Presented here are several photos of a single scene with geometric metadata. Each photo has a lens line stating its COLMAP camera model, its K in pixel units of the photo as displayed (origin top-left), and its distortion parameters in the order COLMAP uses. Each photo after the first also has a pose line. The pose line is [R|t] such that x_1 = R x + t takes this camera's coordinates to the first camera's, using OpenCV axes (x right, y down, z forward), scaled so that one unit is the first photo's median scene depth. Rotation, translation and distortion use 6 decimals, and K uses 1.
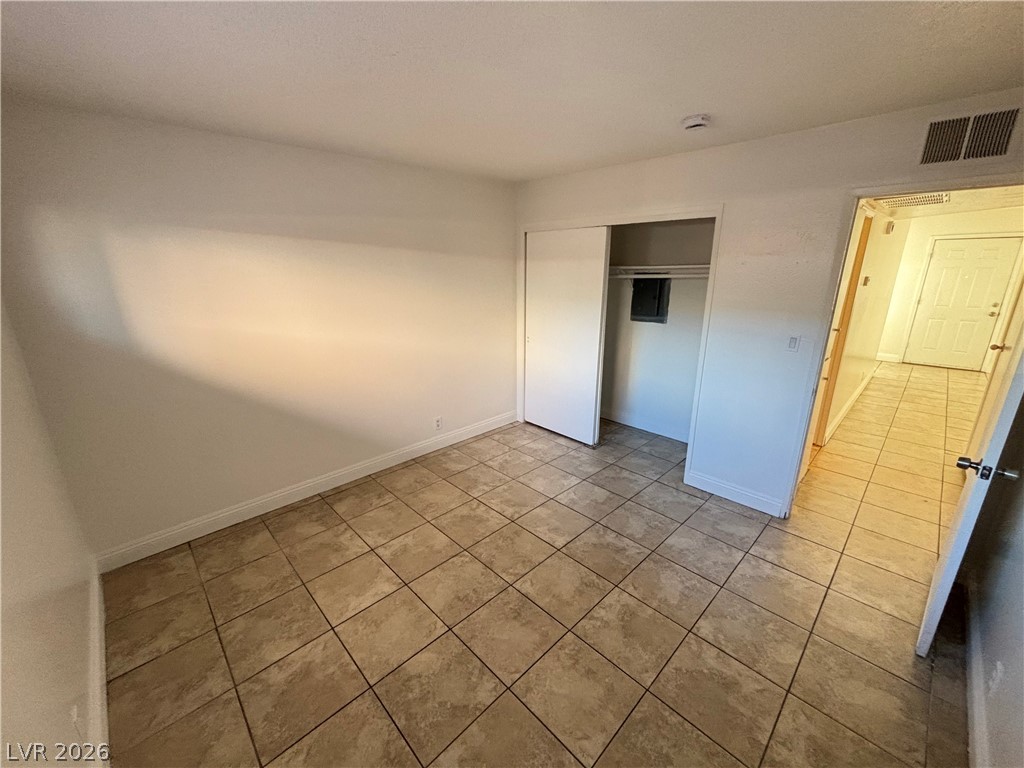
lens RADIAL K [[412.1, 0, 516.3], [0, 412.1, 386.6], [0, 0, 1]] dist [0.002415, -0.001352]
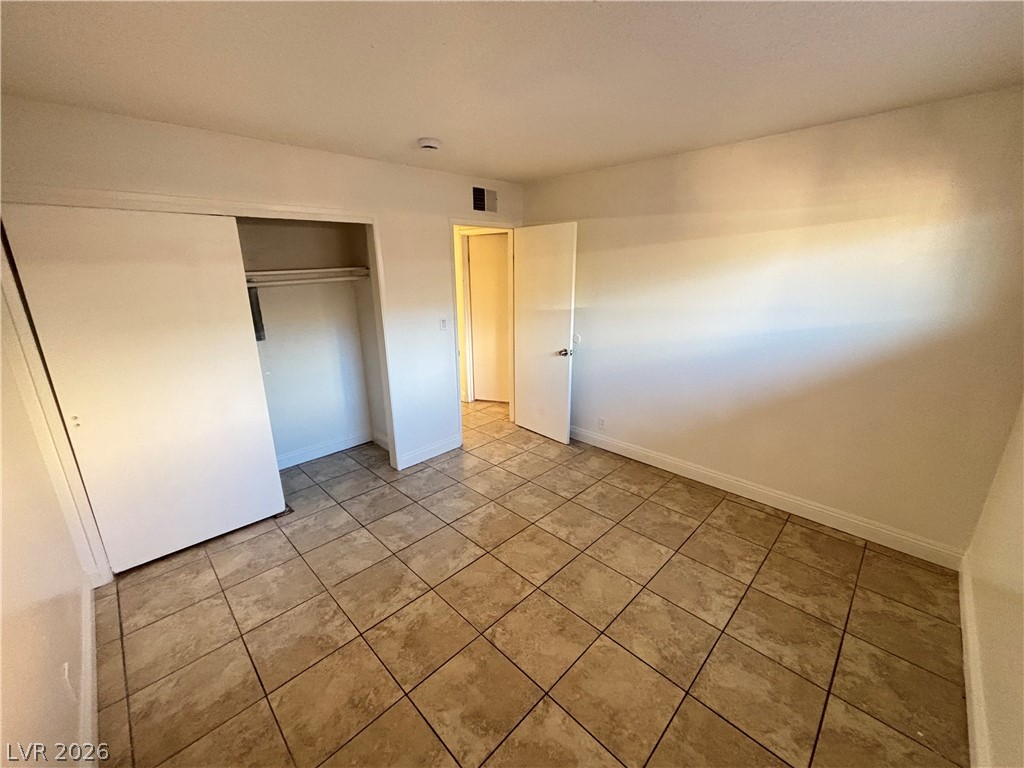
lens RADIAL K [[412.1, 0, 508.3], [0, 412.1, 384.1], [0, 0, 1]] dist [0.002415, -0.001352]
pose [[-0.003212, -0.274343, 0.961627, -0.738195], [0.303612, 0.915971, 0.262331, -0.219439], [-0.952790, 0.292804, 0.080352, 0.752731]]
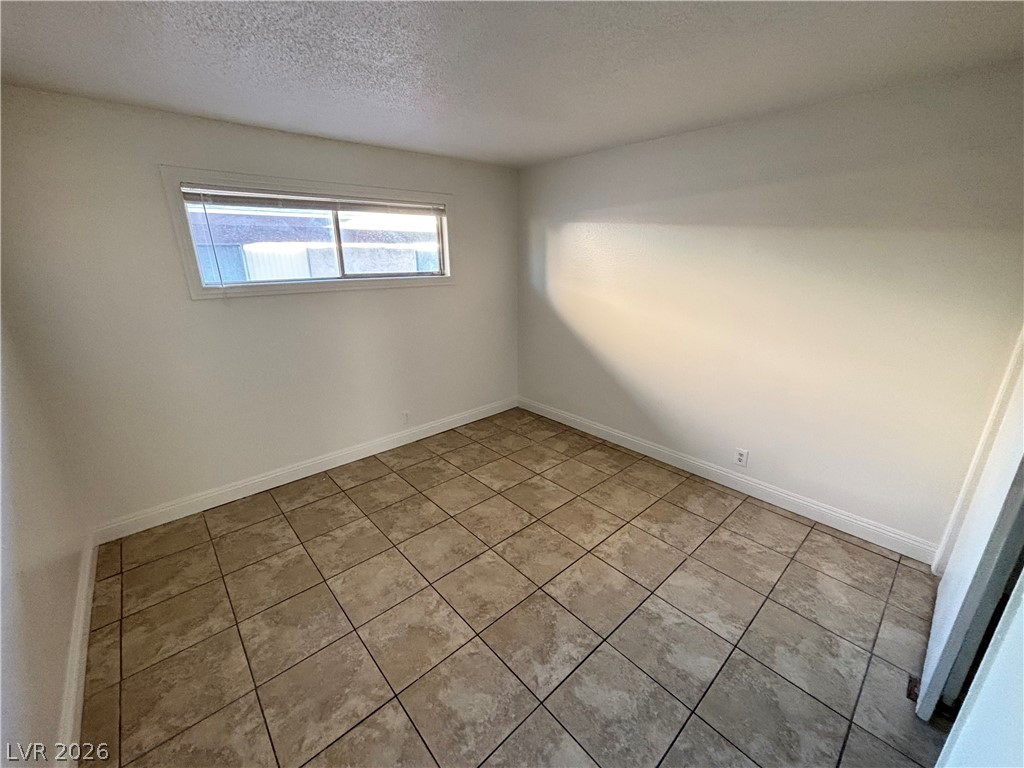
lens RADIAL K [[412.1, 0, 510.6], [0, 412.1, 387.0], [0, 0, 1]] dist [0.002415, -0.001352]
pose [[-0.045349, 0.317215, -0.947269, 0.773984], [-0.284542, 0.904863, 0.316636, -0.226660], [0.957590, 0.283897, 0.049226, 0.781125]]
